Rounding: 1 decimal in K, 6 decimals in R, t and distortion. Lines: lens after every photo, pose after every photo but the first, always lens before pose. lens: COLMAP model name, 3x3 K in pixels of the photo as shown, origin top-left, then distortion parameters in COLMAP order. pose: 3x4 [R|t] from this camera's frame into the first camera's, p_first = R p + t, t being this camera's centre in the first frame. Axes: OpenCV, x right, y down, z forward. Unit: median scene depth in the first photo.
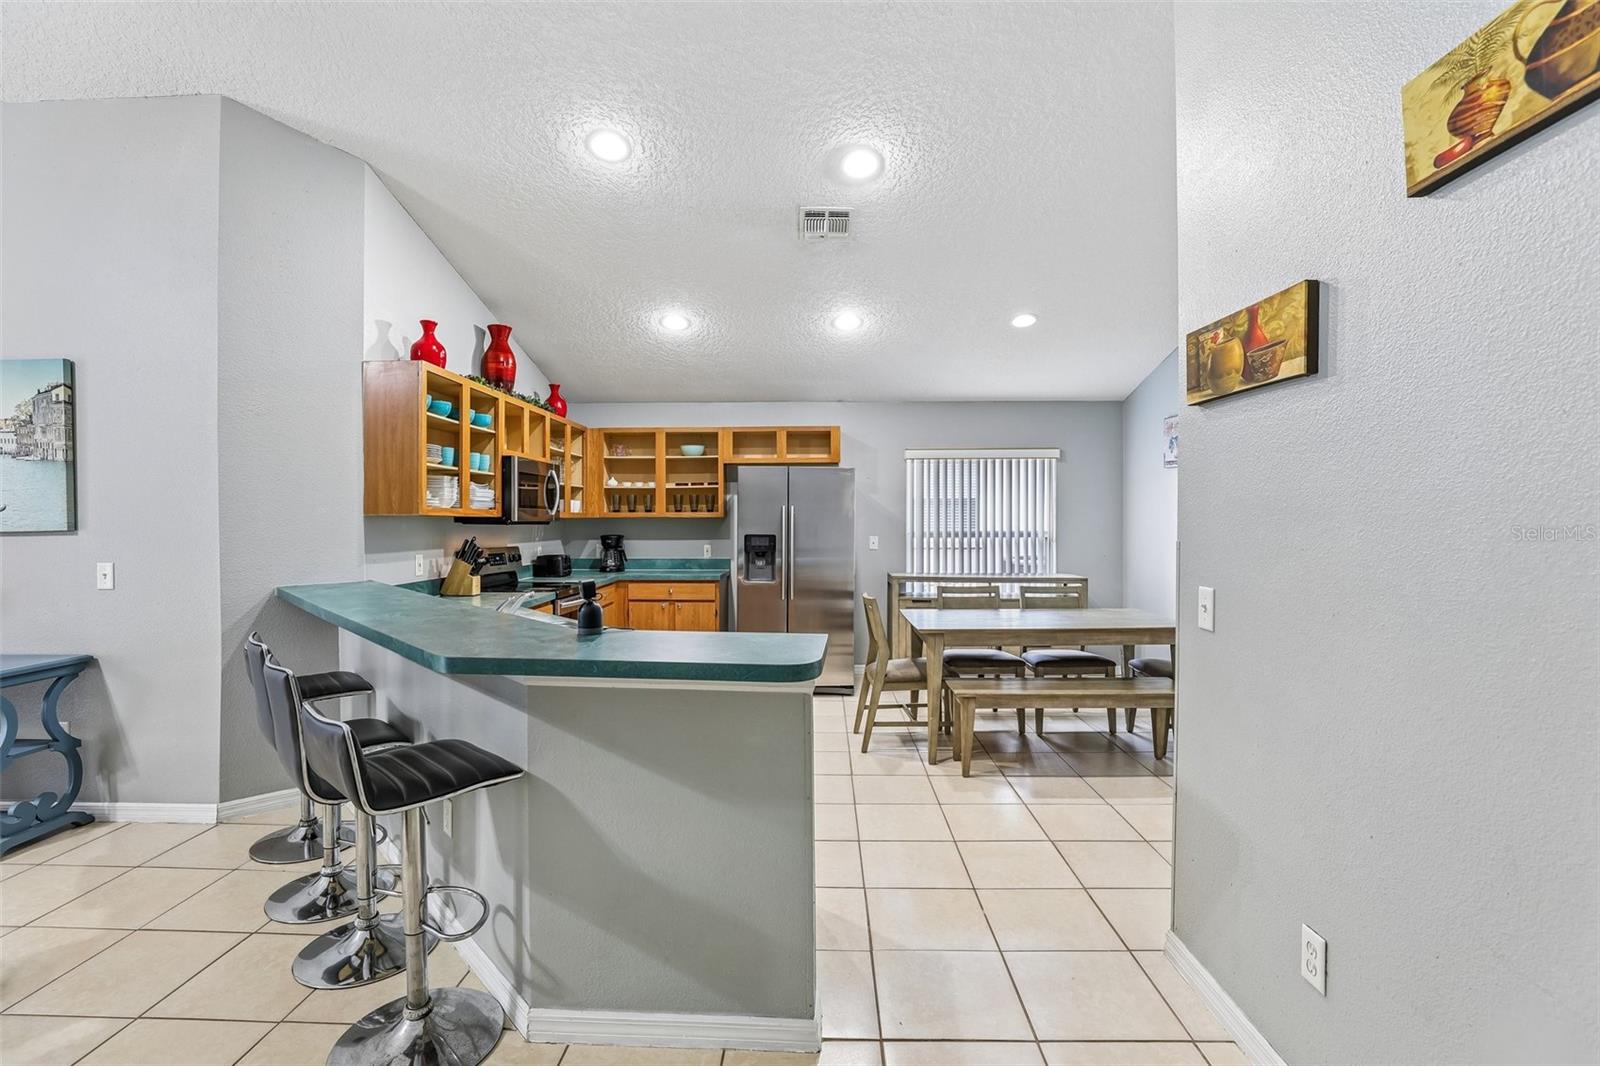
lens RADIAL K [[728.3, 0, 793.0], [0, 728.3, 527.5], [0, 0, 1]] dist [-0.080234, 0.028810]
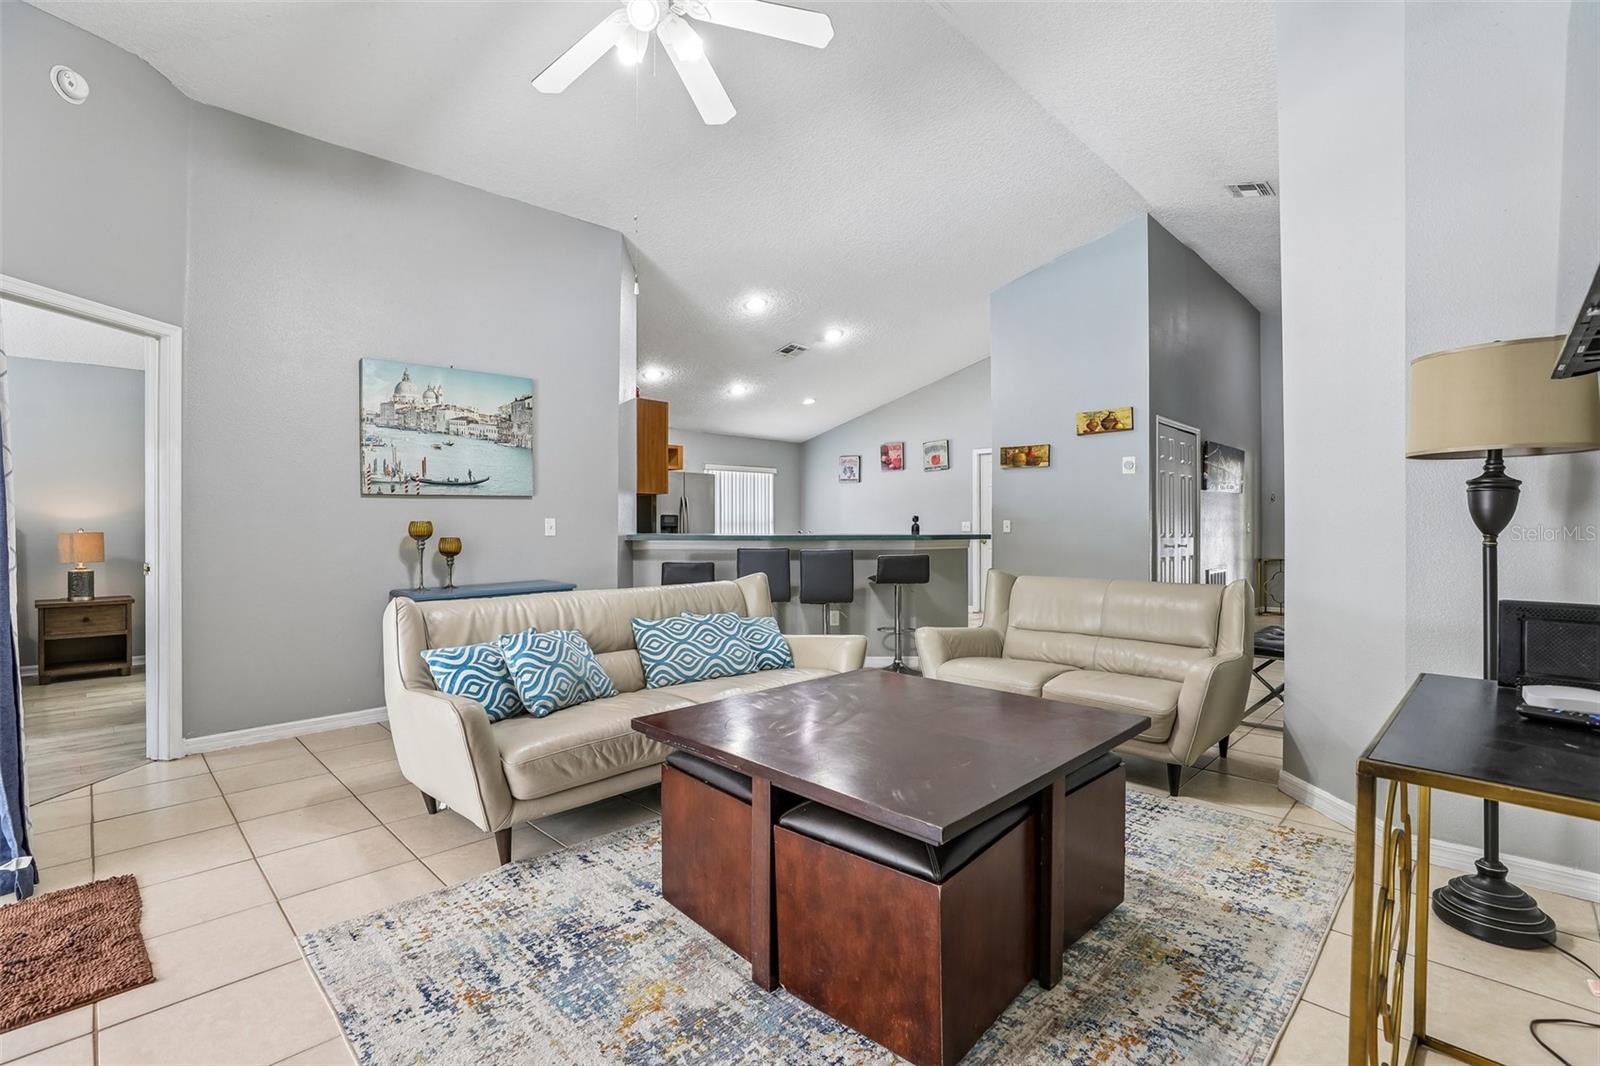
lens RADIAL K [[728.2, 0, 805.8], [0, 728.2, 528.7], [0, 0, 1]] dist [-0.036338, 0.010349]
pose [[0.684590, -0.003267, 0.728921, -1.776912], [0.007659, 0.999967, -0.002711, 0.082708], [-0.728888, 0.007439, 0.684592, -0.481048]]
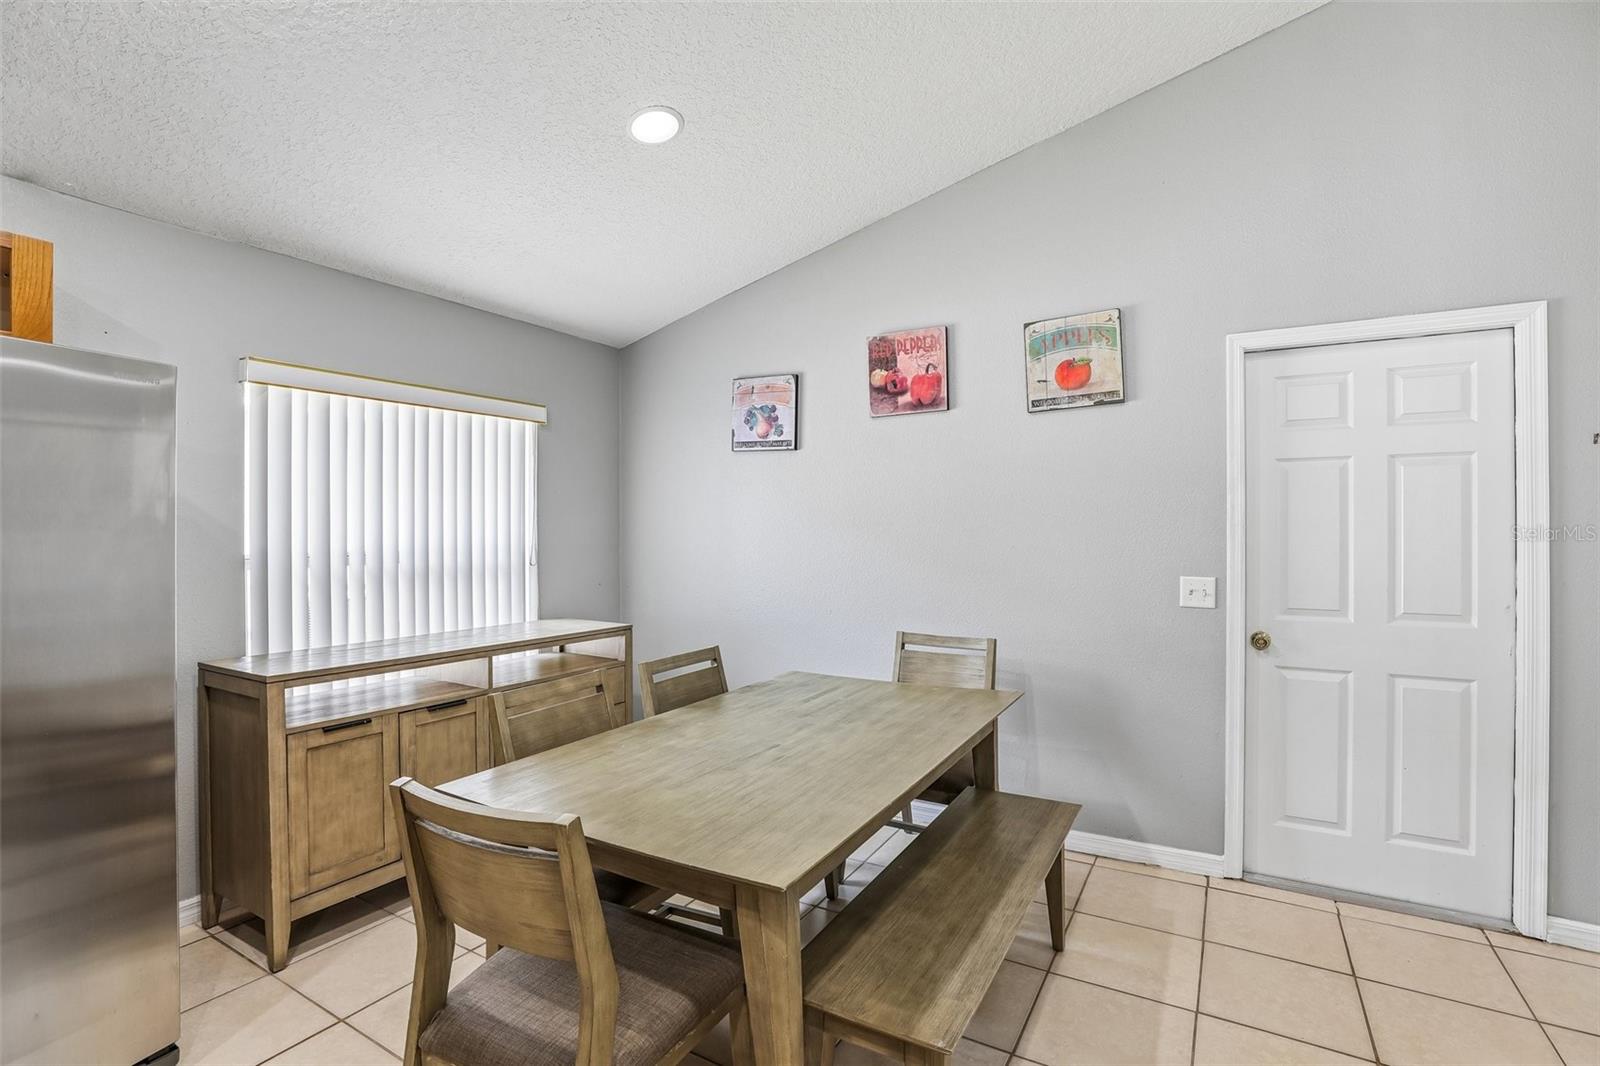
lens RADIAL K [[728.2, 0, 805.8], [0, 728.2, 528.7], [0, 0, 1]] dist [-0.036338, 0.010349]
pose [[0.471342, 0.005385, 0.881934, -0.098189], [0.008754, 0.999904, -0.010783, -0.005902], [-0.881907, 0.012803, 0.471250, 1.148661]]
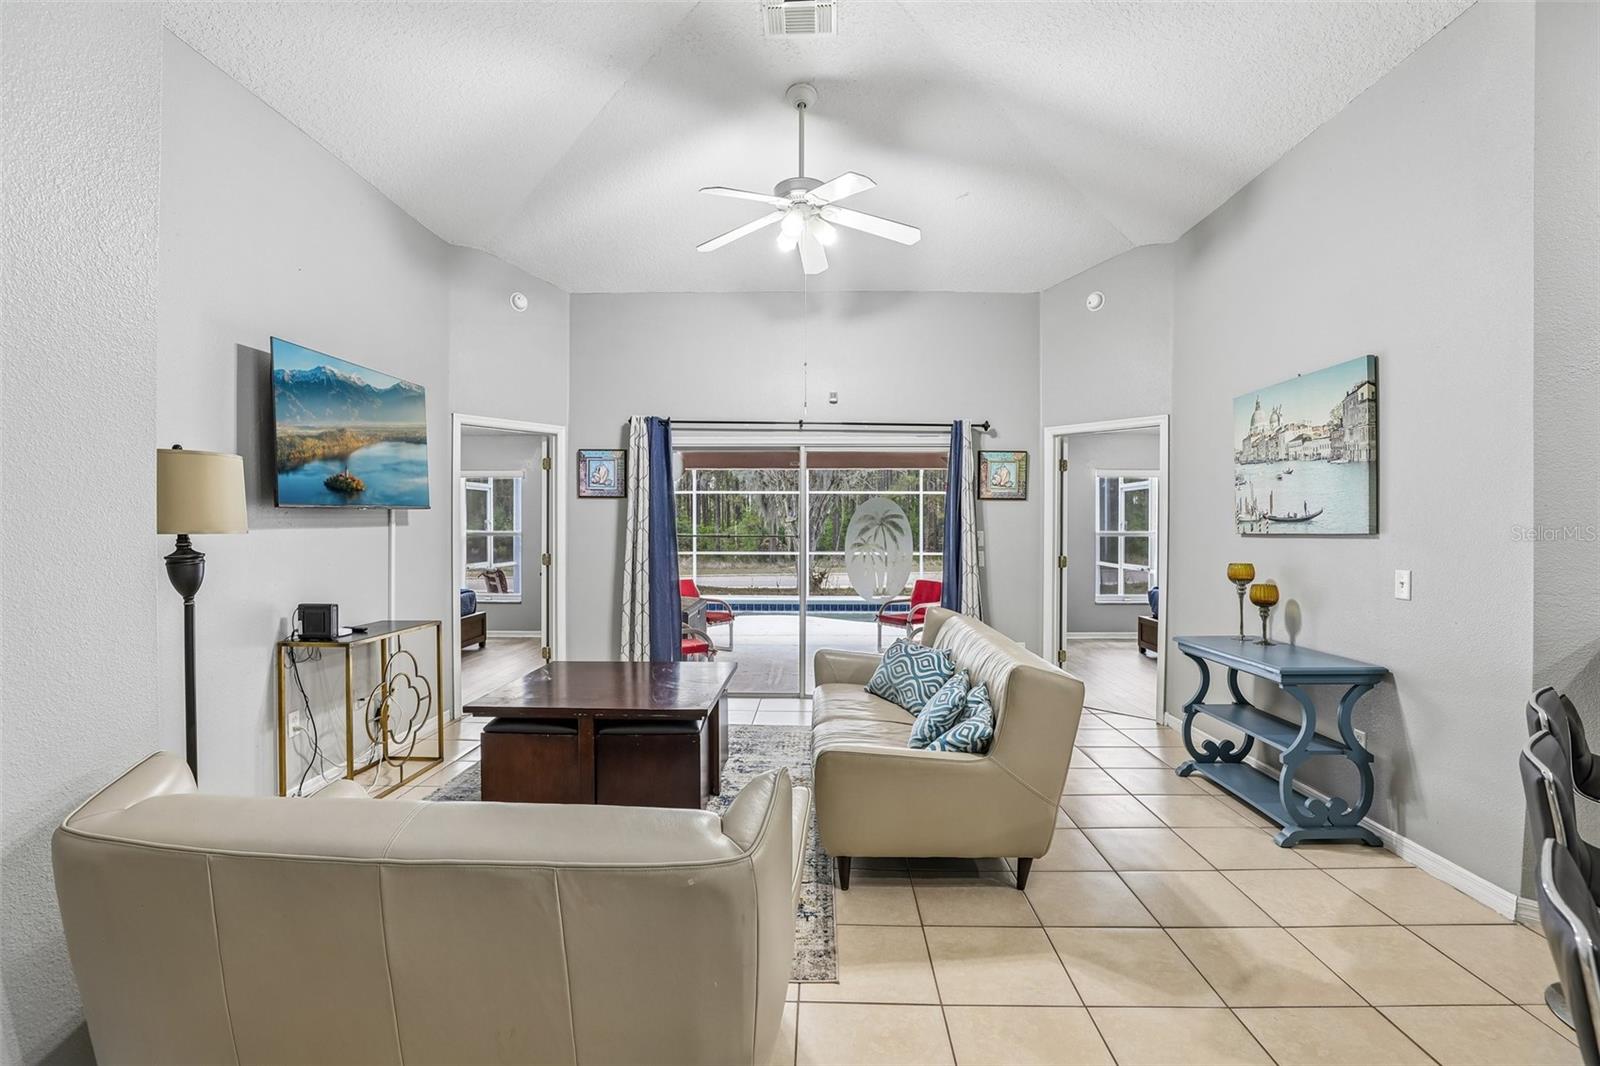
lens RADIAL K [[728.2, 0, 805.8], [0, 728.2, 528.7], [0, 0, 1]] dist [-0.036338, 0.010349]
pose [[0.011018, 0.009424, -0.999895, -0.067343], [-0.012688, 0.999876, 0.009284, -0.001856], [0.999859, 0.012585, 0.011136, 0.204850]]
